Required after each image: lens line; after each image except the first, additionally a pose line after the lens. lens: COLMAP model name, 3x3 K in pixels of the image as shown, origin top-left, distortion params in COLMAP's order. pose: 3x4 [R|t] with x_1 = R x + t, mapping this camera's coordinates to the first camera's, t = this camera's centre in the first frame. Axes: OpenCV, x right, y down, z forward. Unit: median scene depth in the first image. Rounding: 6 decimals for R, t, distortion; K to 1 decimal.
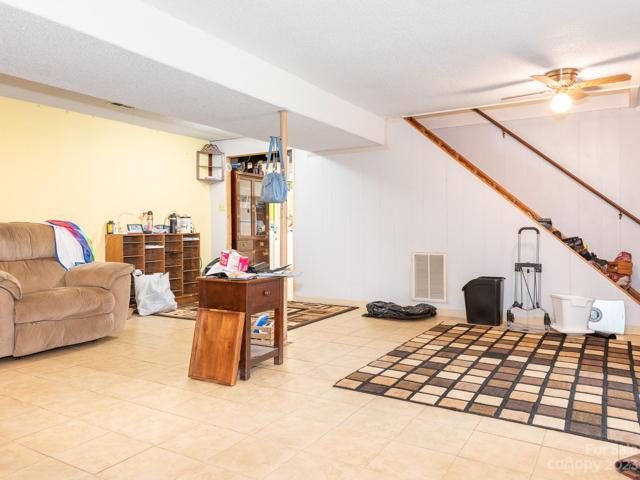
lens RADIAL K [[480.8, 0, 320.0], [0, 480.8, 240.0], [0, 0, 1]] dist [-0.000173, -0.005918]
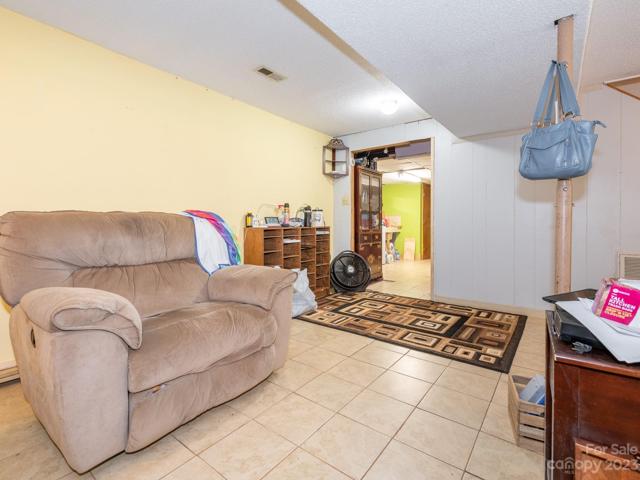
lens RADIAL K [[356.3, 0, 320.1], [0, 356.3, 229.2], [0, 0, 1]] dist [0.000029, -0.000155]
pose [[0.988134, 0.008734, -0.153344, -0.181808], [-0.009570, 0.999943, -0.004714, -0.006279], [0.153294, 0.006126, 0.988162, 0.318875]]
